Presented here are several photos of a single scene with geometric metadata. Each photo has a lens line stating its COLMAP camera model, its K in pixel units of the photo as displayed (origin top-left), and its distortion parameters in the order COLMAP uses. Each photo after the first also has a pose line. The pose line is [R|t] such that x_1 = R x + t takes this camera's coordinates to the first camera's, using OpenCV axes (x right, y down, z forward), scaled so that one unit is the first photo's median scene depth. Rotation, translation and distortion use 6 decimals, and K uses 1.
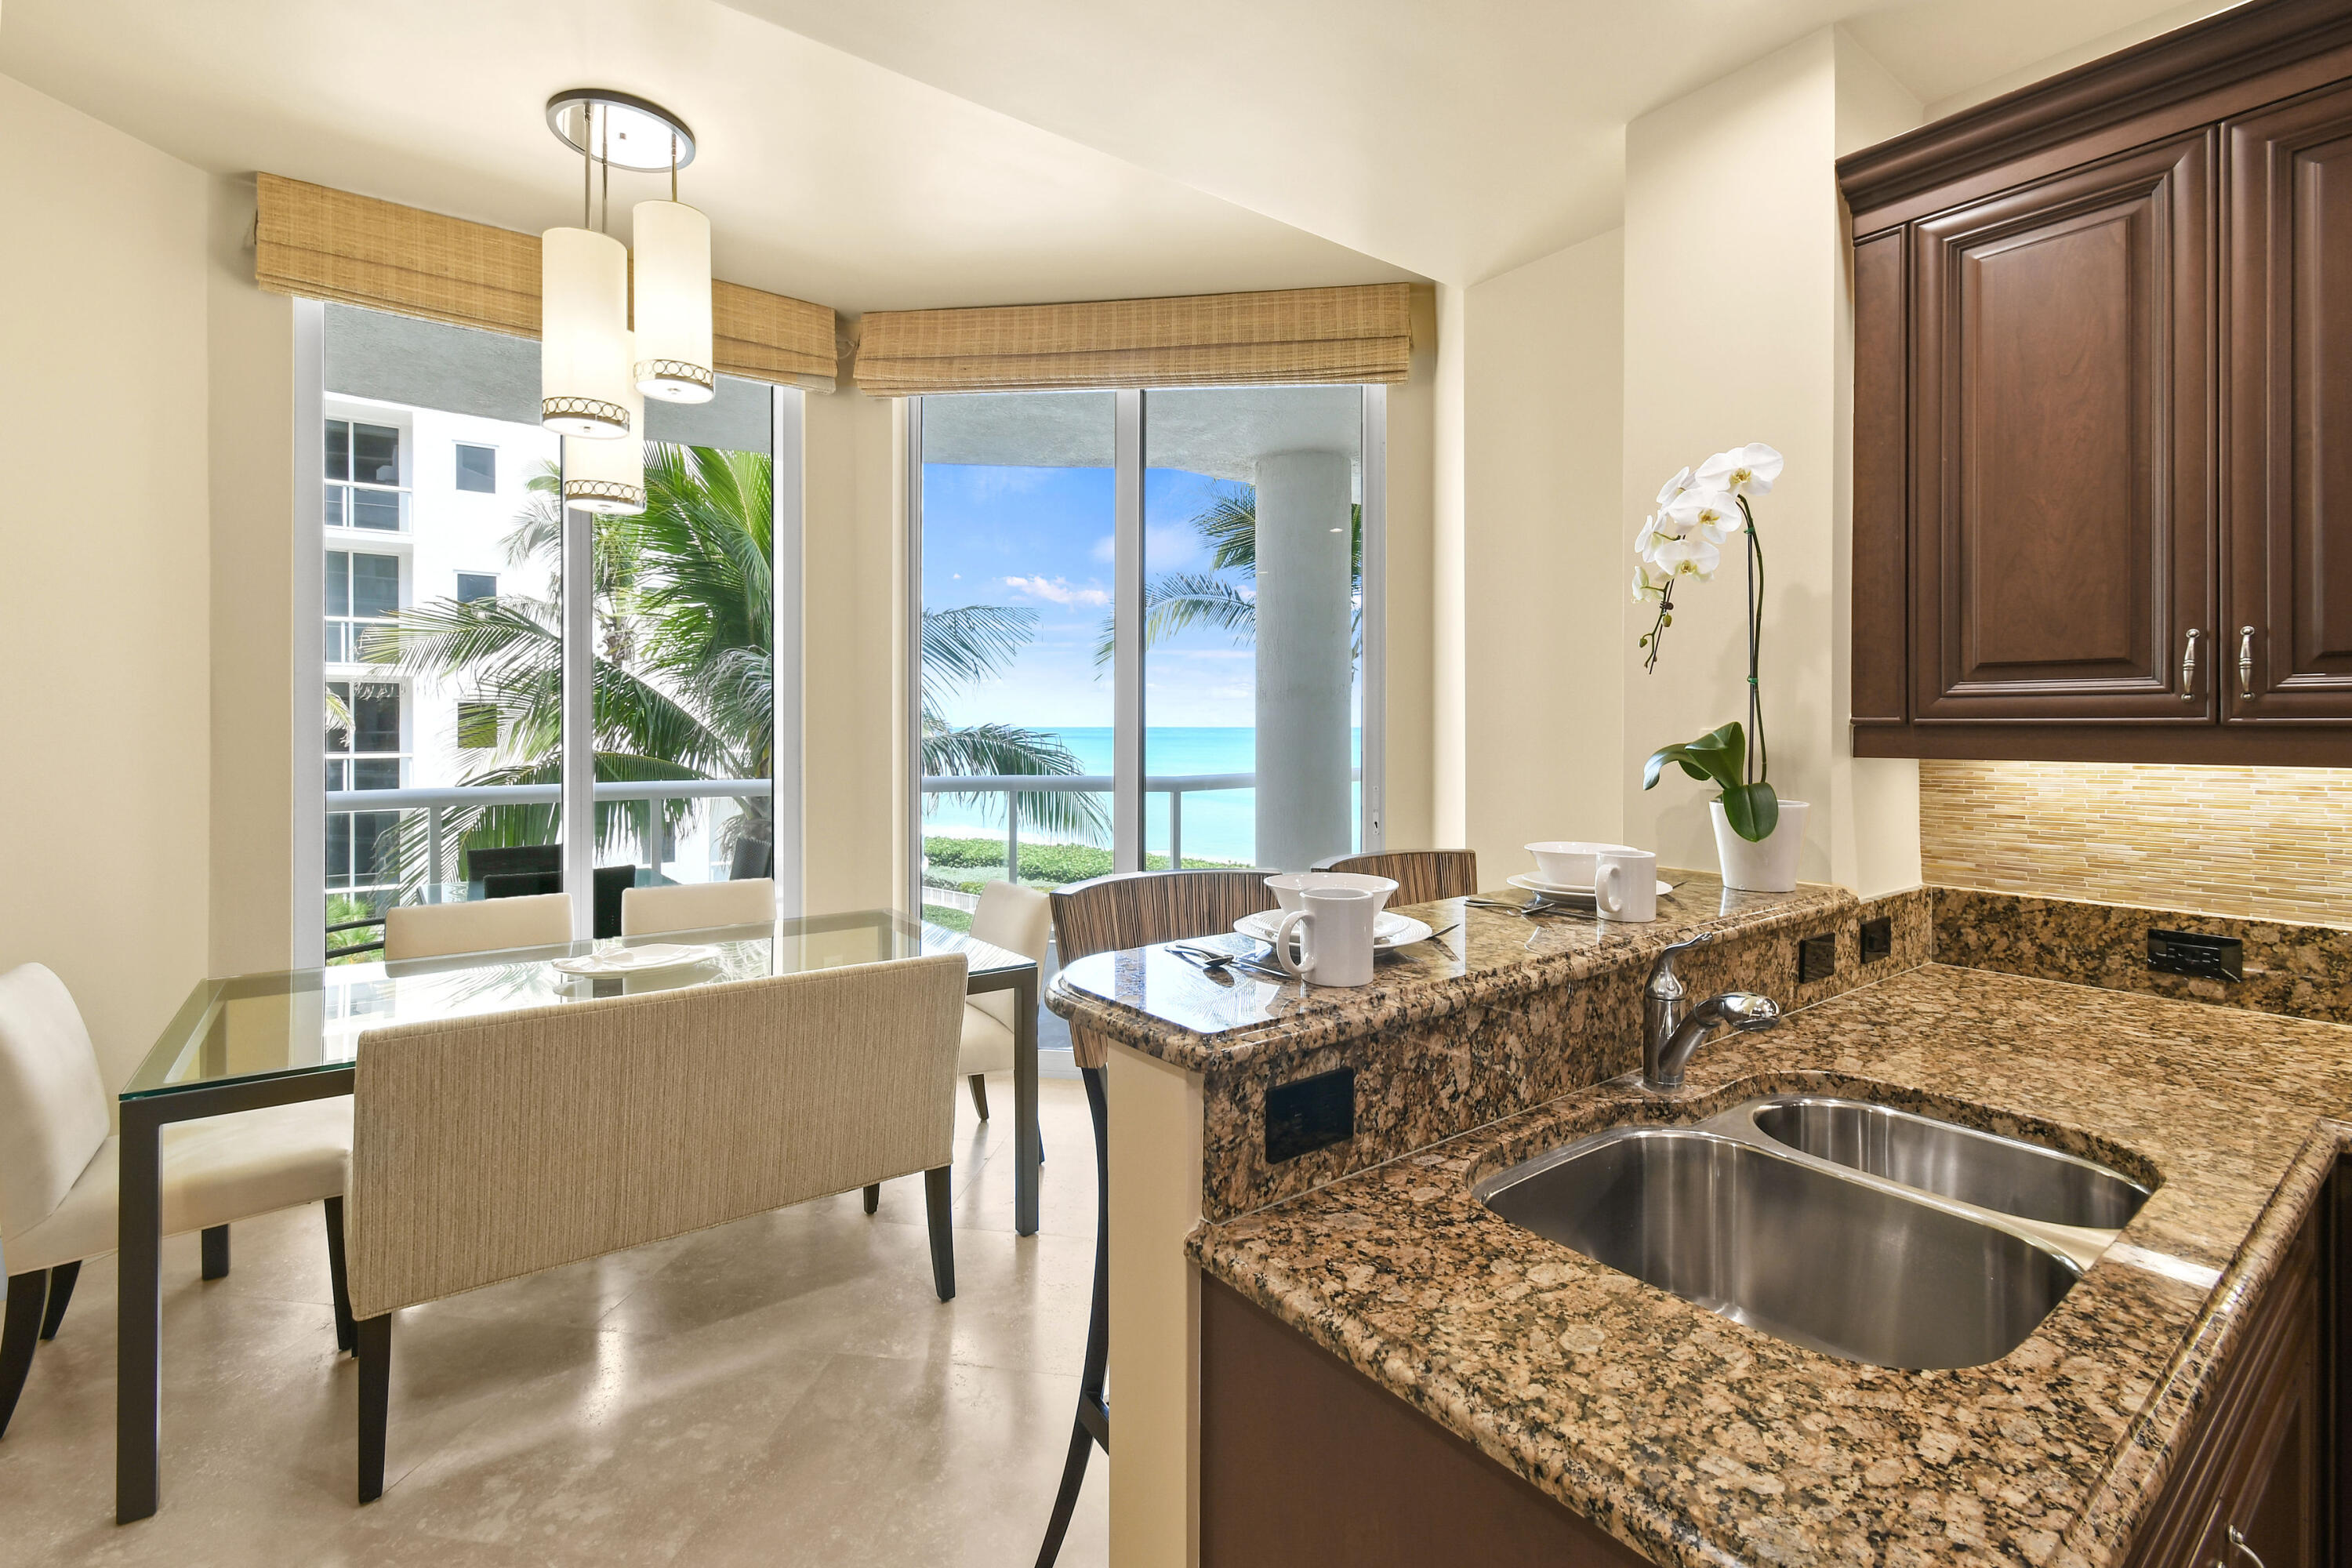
lens RADIAL K [[1051.6, 0, 1166.1], [0, 1051.6, 723.5], [0, 0, 1]] dist [0.011194, -0.006759]
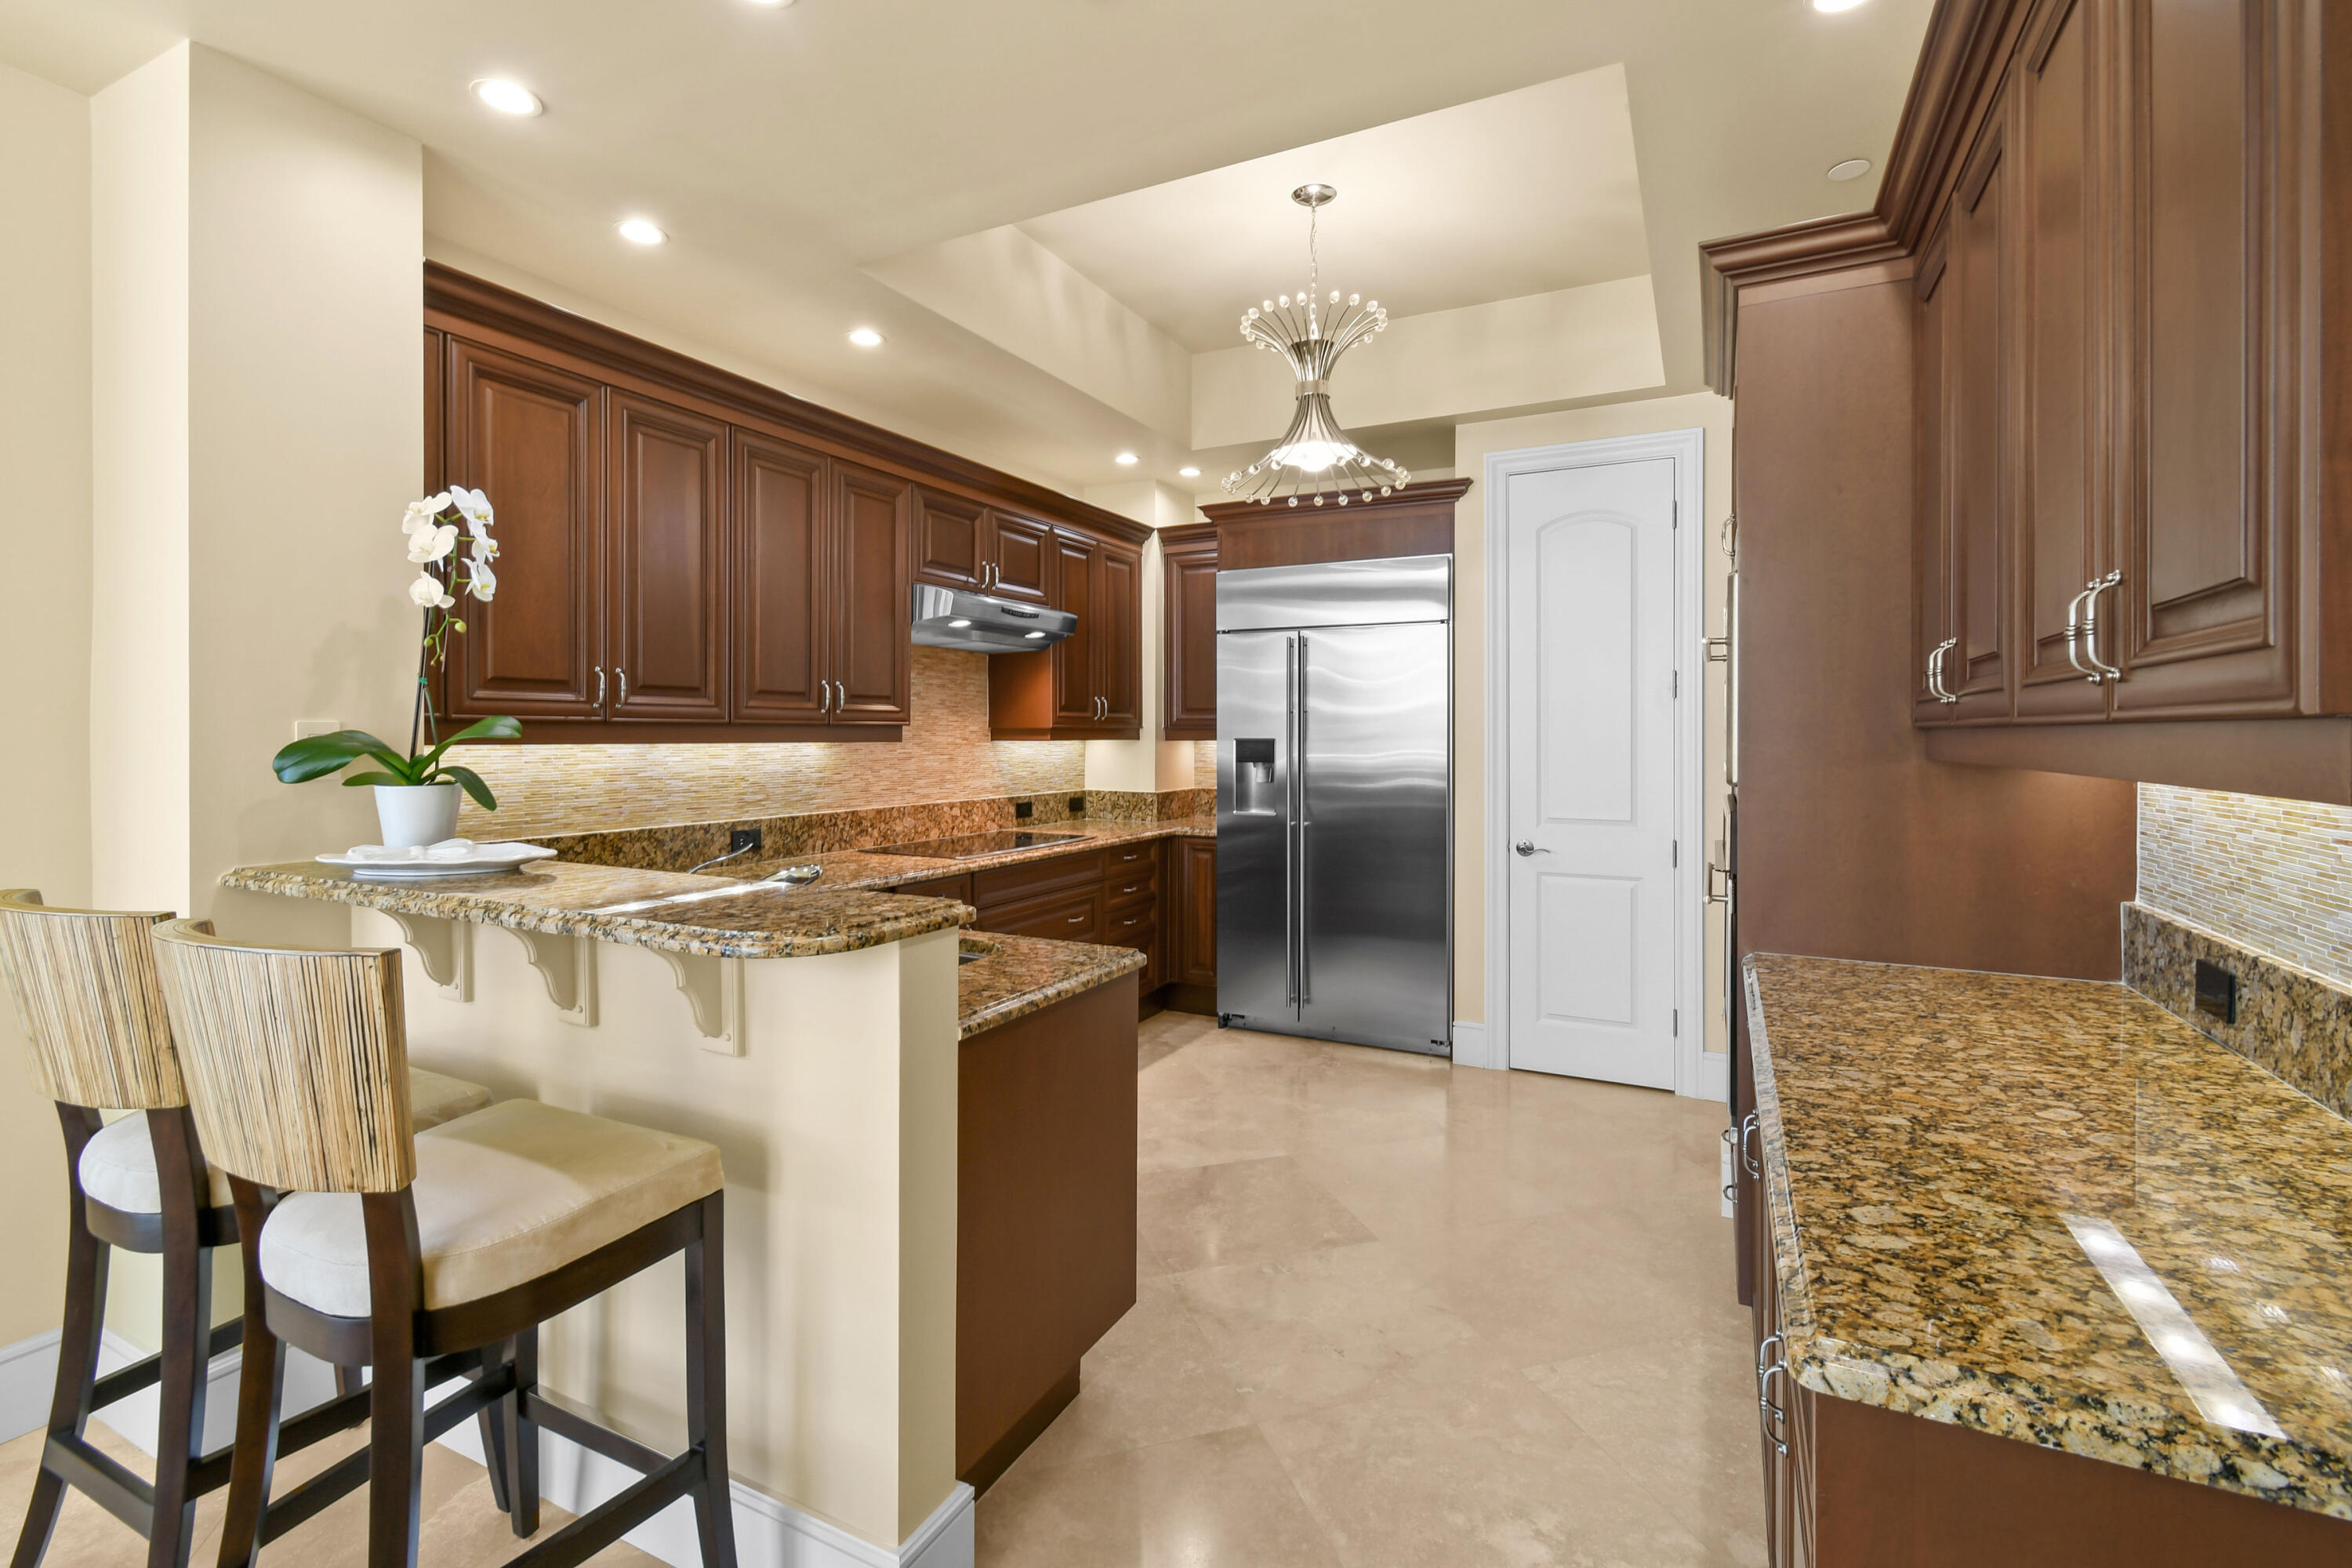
lens RADIAL K [[1059.1, 0, 1169.9], [0, 1059.1, 740.9], [0, 0, 1]] dist [-0.000667, 0.000307]
pose [[-0.438046, -0.007556, 0.898921, -0.808025], [-0.005131, 0.999969, 0.005905, 0.014086], [-0.898938, -0.002026, -0.438072, 0.721348]]
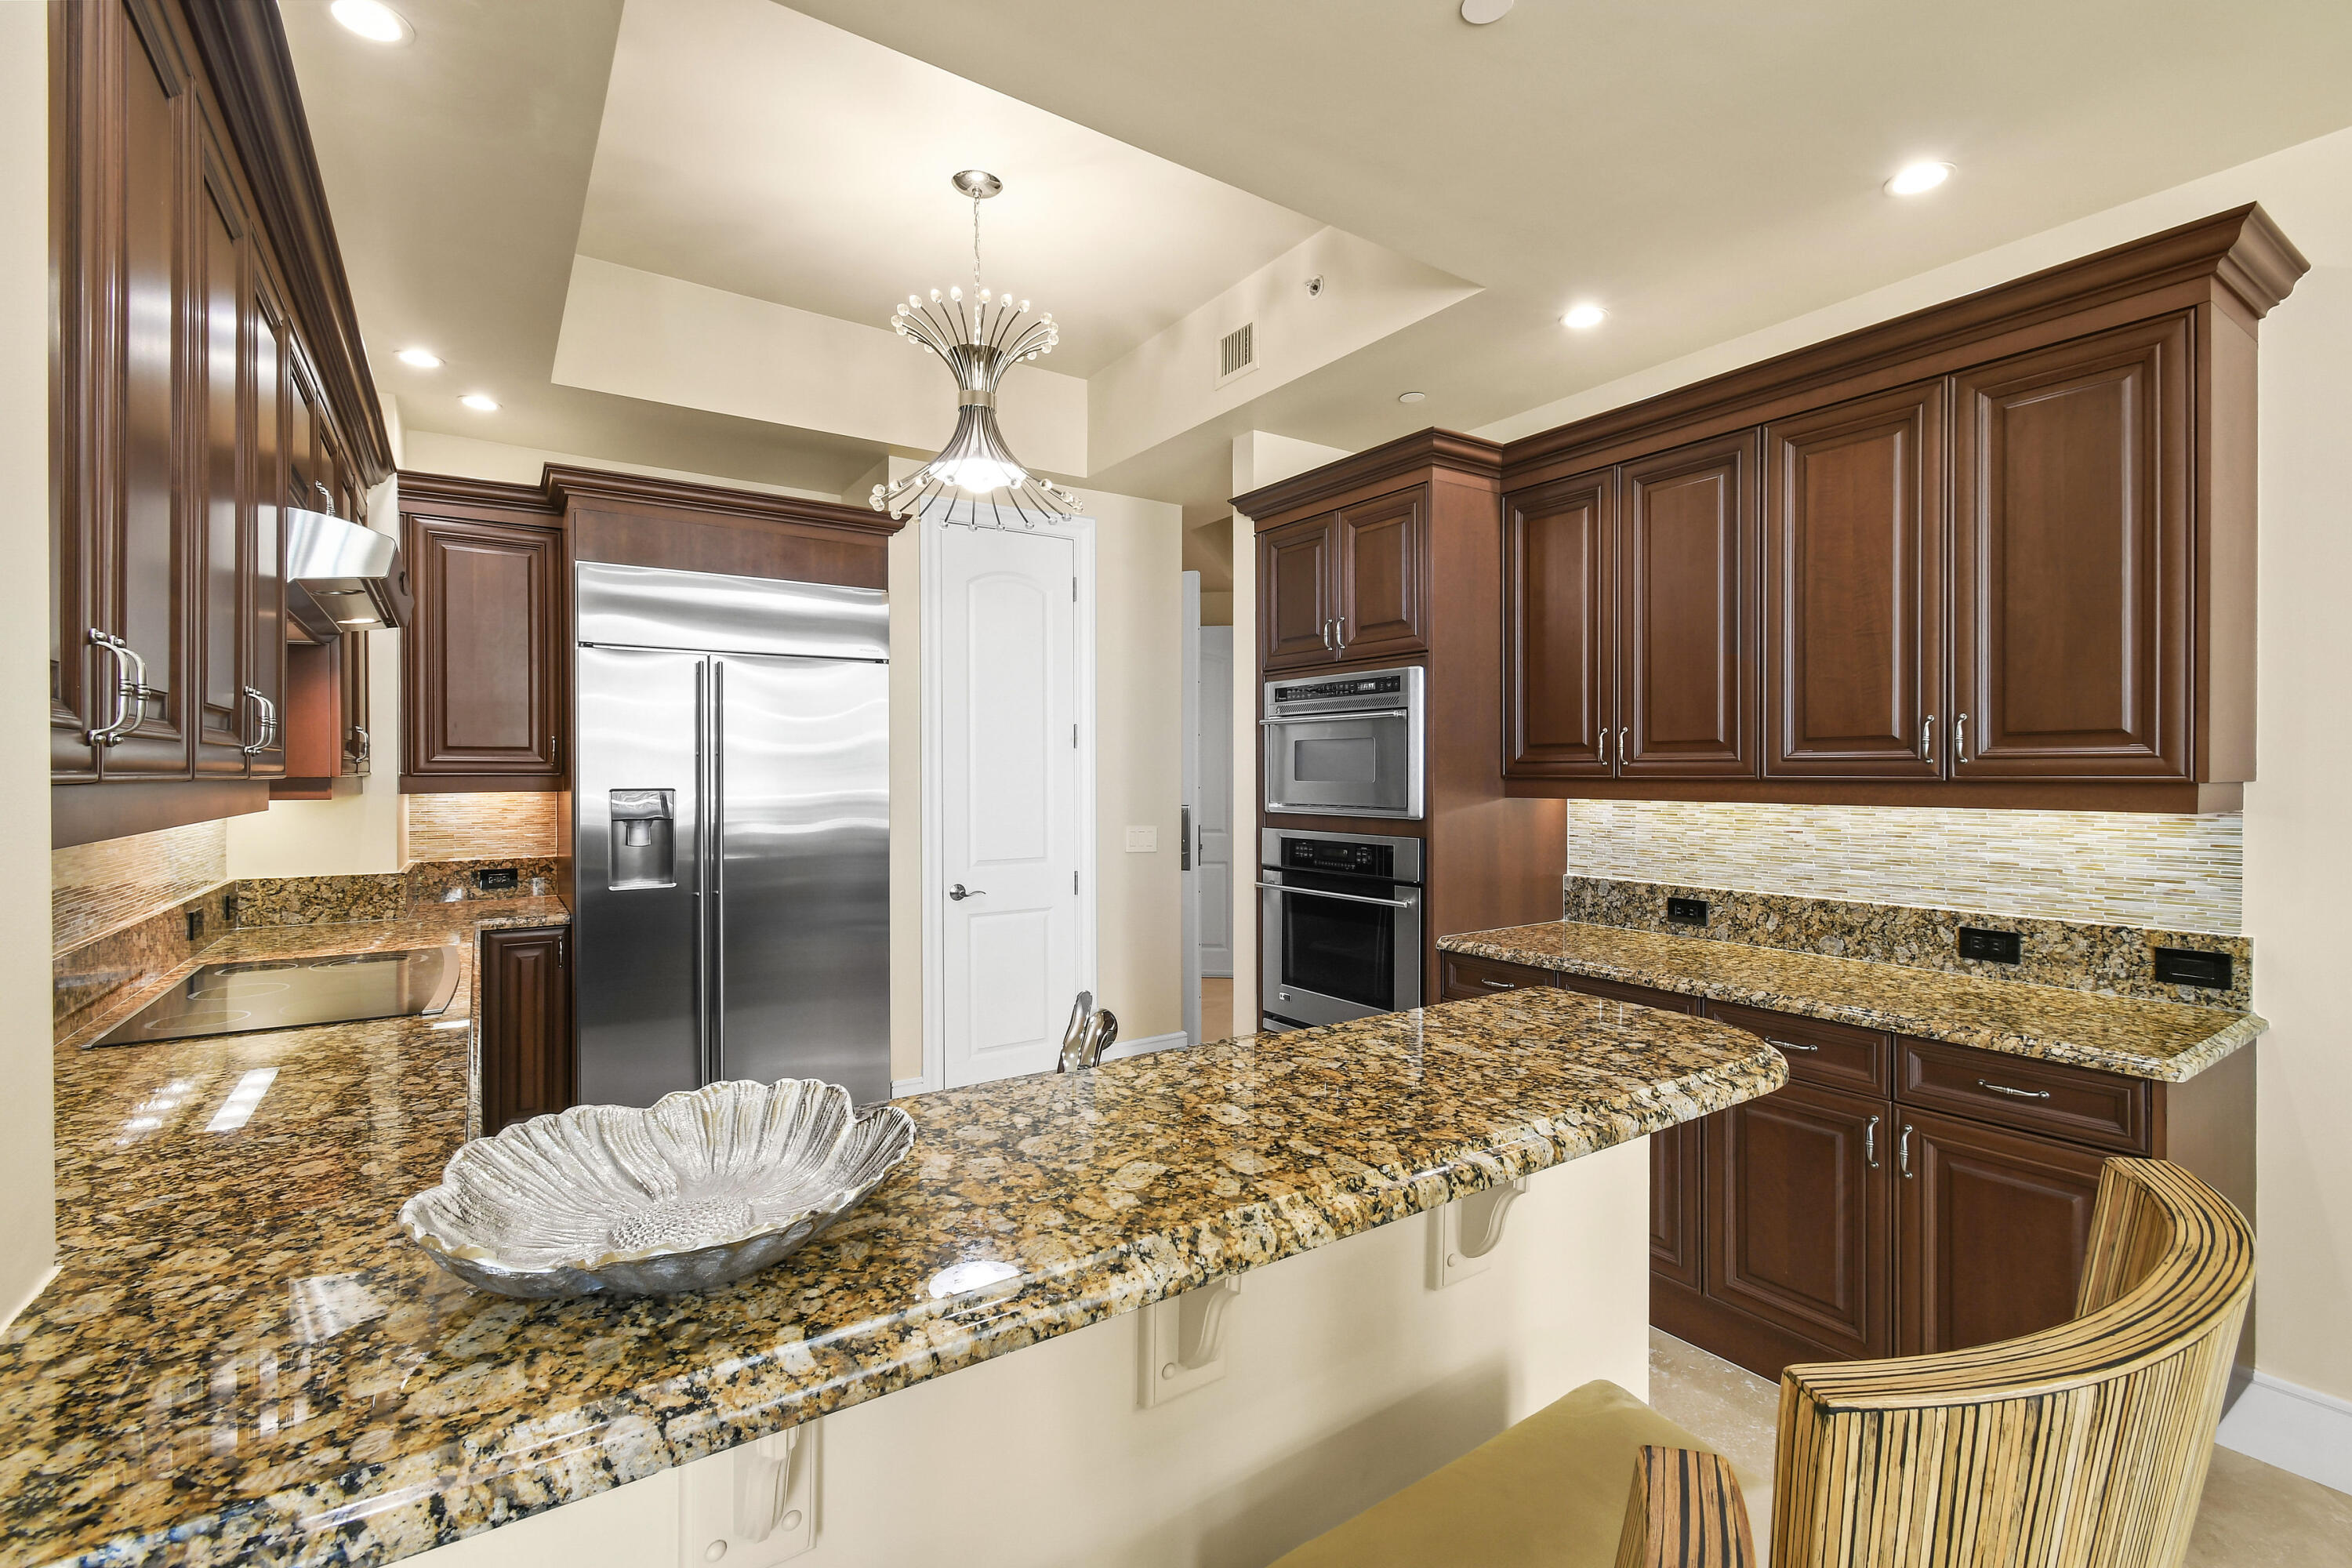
lens RADIAL K [[1038.4, 0, 1182.0], [0, 1038.4, 769.0], [0, 0, 1]] dist [0.011651, -0.006276]
pose [[-0.999098, 0.000571, 0.042450, 0.245493], [0.000404, 0.999992, -0.003956, -0.004372], [-0.042452, -0.003935, -0.999091, 1.248782]]
